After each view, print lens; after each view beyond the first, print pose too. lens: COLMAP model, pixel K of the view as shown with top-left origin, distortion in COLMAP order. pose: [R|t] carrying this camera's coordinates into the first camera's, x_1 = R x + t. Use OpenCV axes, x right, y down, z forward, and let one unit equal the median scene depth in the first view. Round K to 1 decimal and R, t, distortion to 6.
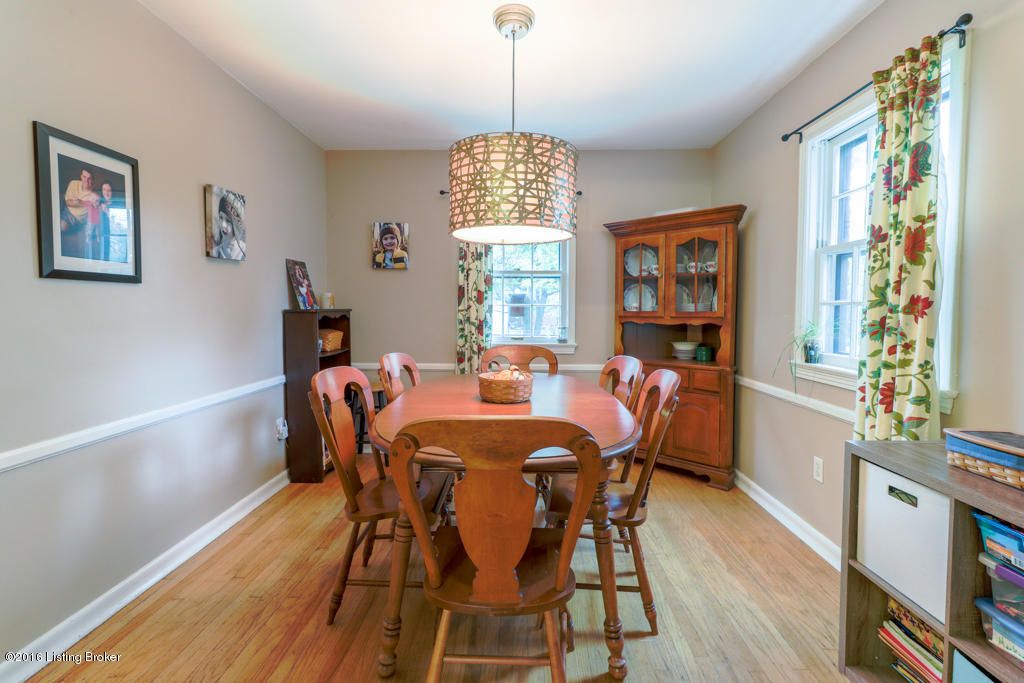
lens RADIAL K [[472.8, 0, 514.8], [0, 472.8, 331.7], [0, 0, 1]] dist [0.000540, 0.001148]
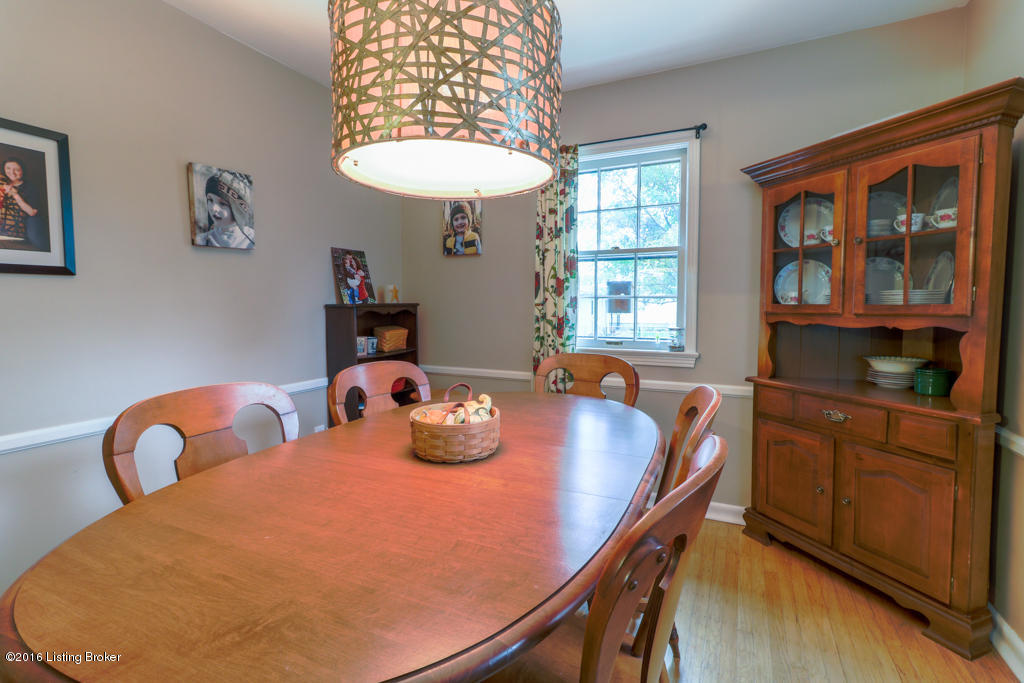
lens RADIAL K [[472.8, 0, 514.8], [0, 472.8, 331.7], [0, 0, 1]] dist [0.000540, 0.001148]
pose [[0.910677, 0.019694, -0.412649, 0.205288], [-0.014702, 0.999775, 0.015269, -0.014089], [0.412857, -0.007839, 0.910762, 0.334083]]
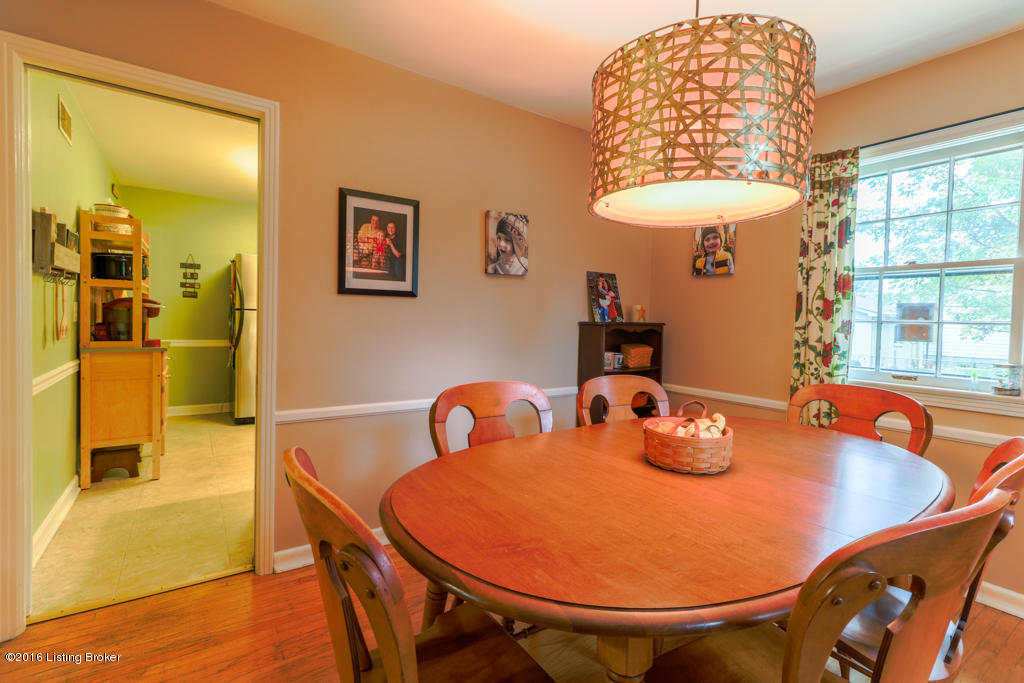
lens RADIAL K [[472.8, 0, 514.8], [0, 472.8, 331.7], [0, 0, 1]] dist [0.000540, 0.001148]
pose [[0.585442, 0.032641, -0.810057, 0.248073], [-0.061435, 0.998102, -0.004181, -0.012842], [0.808383, 0.052214, 0.586337, 0.297239]]
